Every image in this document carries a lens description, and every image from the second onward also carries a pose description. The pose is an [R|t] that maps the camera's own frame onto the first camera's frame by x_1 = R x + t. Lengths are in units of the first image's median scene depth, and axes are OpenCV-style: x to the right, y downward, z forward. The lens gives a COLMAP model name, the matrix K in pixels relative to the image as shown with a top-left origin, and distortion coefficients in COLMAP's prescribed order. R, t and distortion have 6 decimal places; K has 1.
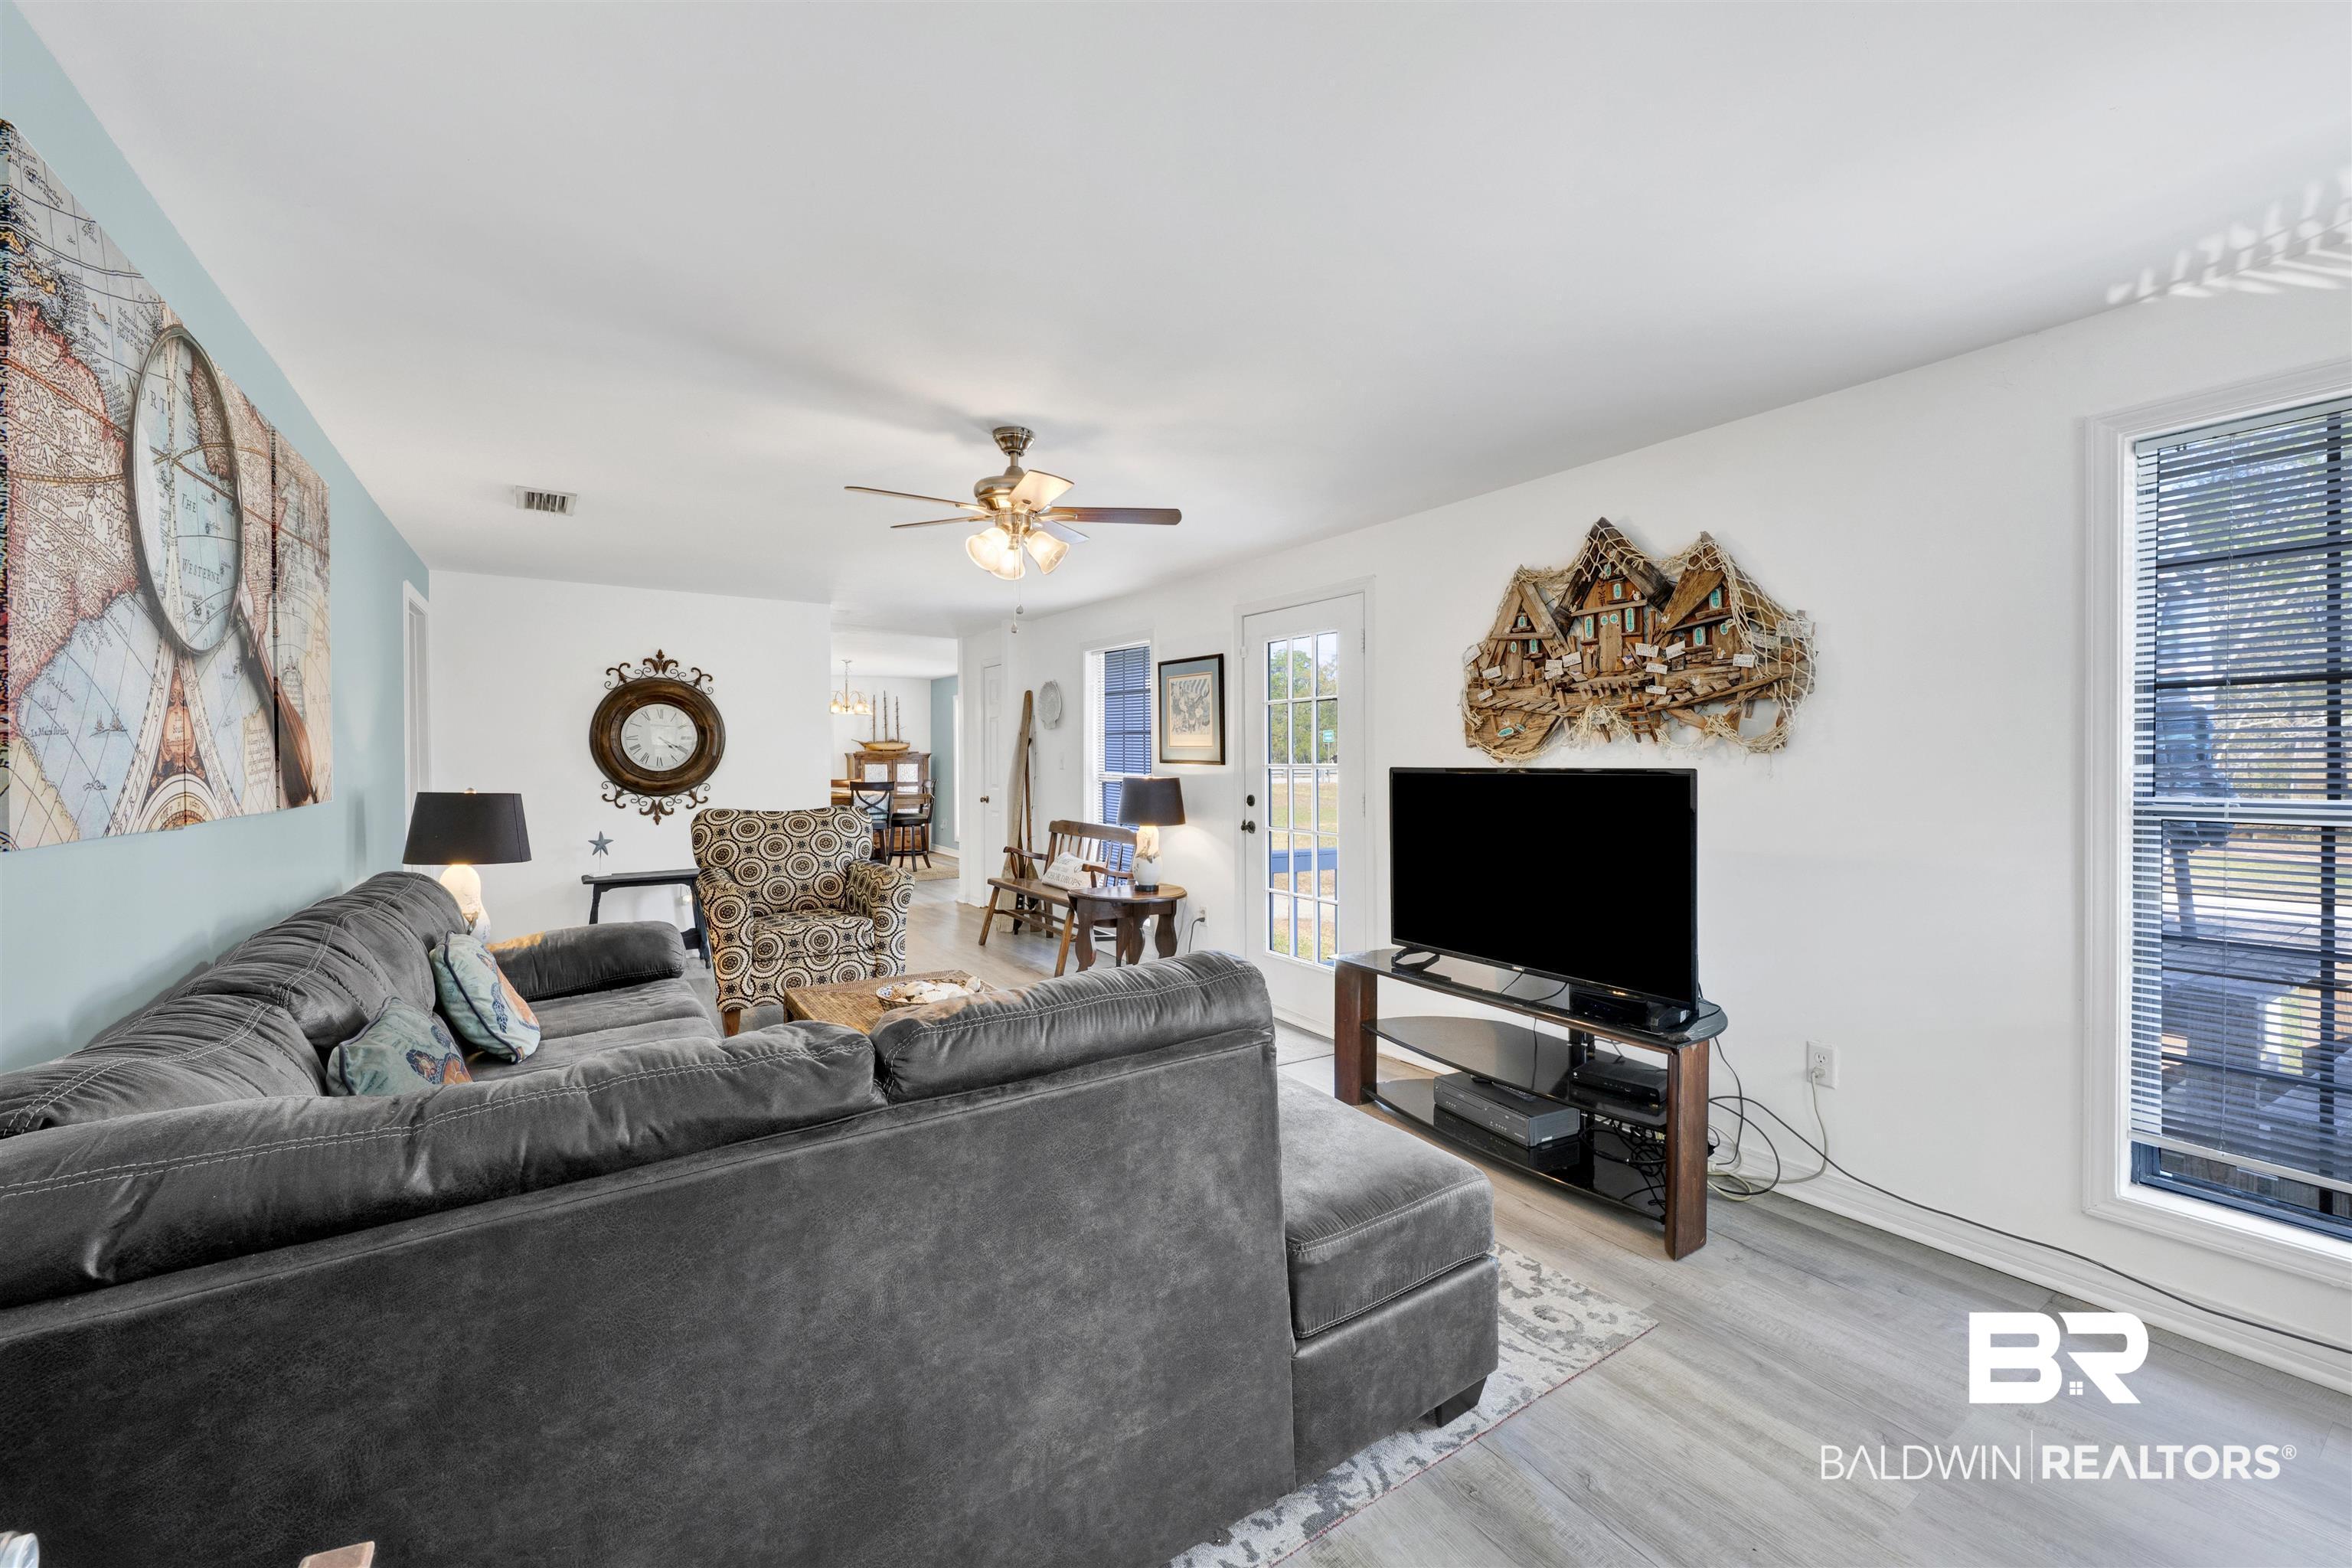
lens RADIAL K [[930.8, 0, 1188.0], [0, 930.8, 778.5], [0, 0, 1]] dist [0.003746, 0.000259]
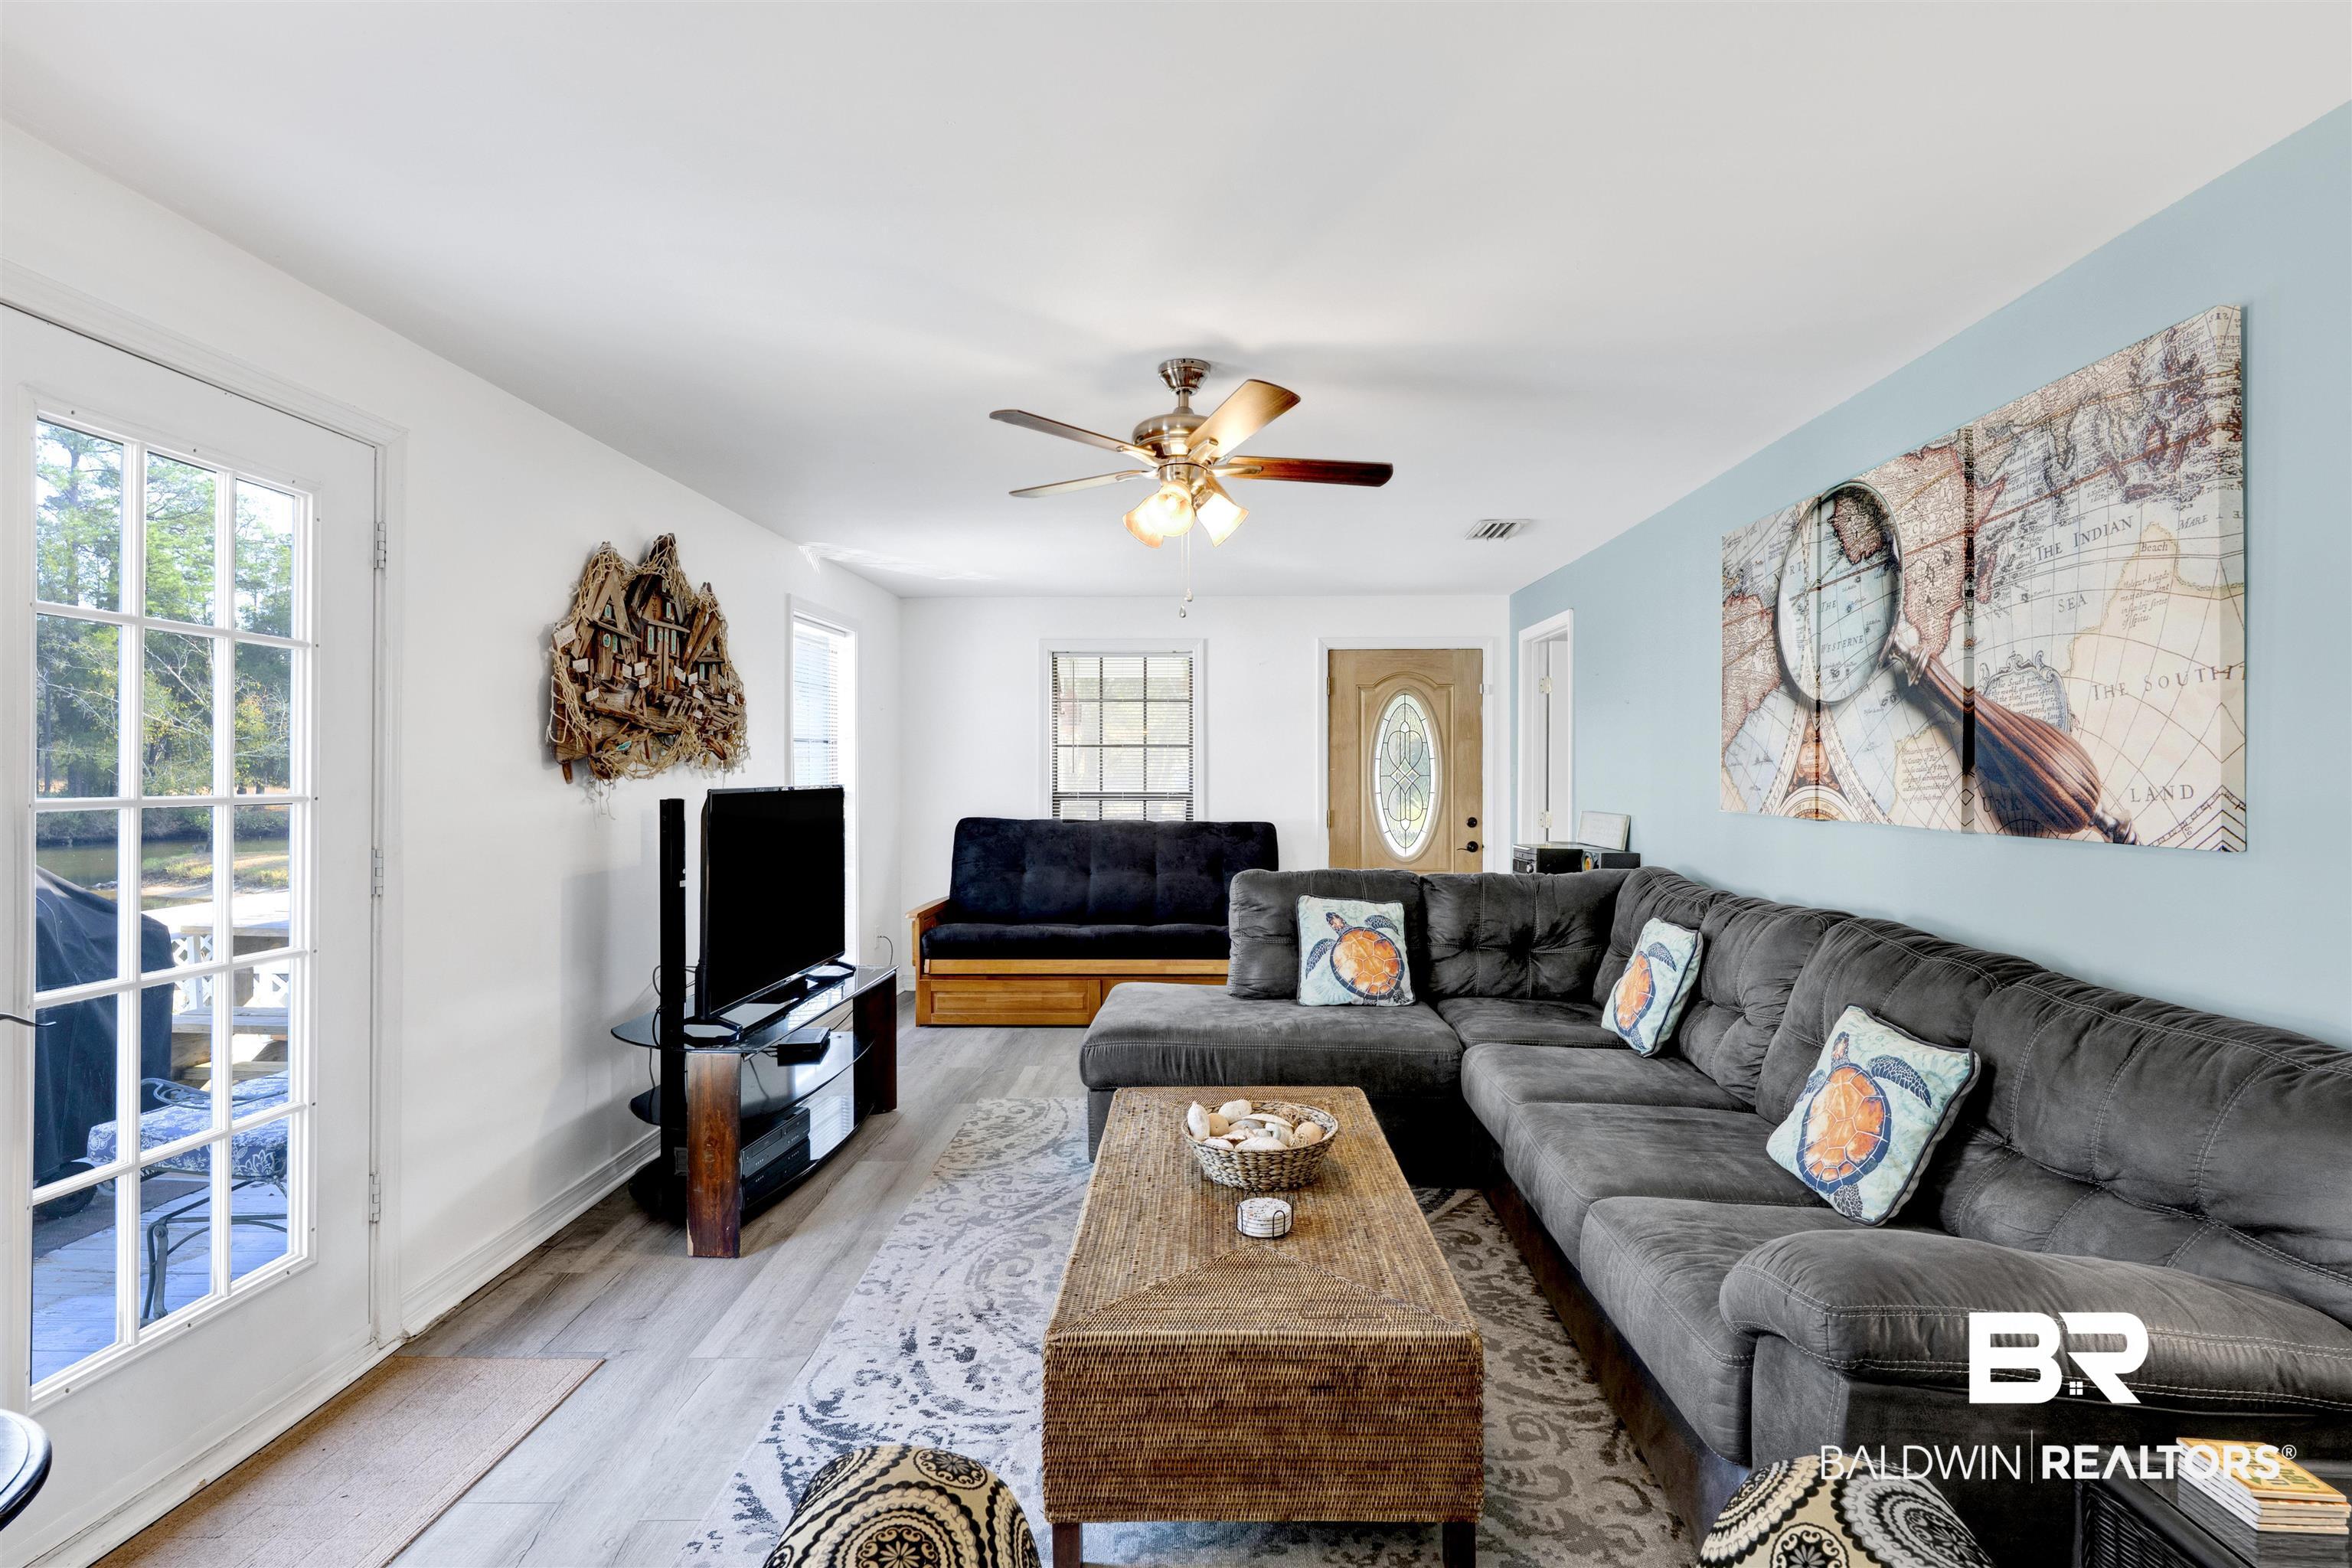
lens RADIAL K [[1166.5, 0, 1178.2], [0, 1166.5, 767.2], [0, 0, 1]] dist [-0.000804, -0.000743]
pose [[-0.810495, 0.002292, 0.585740, -1.368253], [0.011738, 0.999855, 0.012330, -0.072888], [-0.585627, 0.016869, -0.810405, 3.241681]]
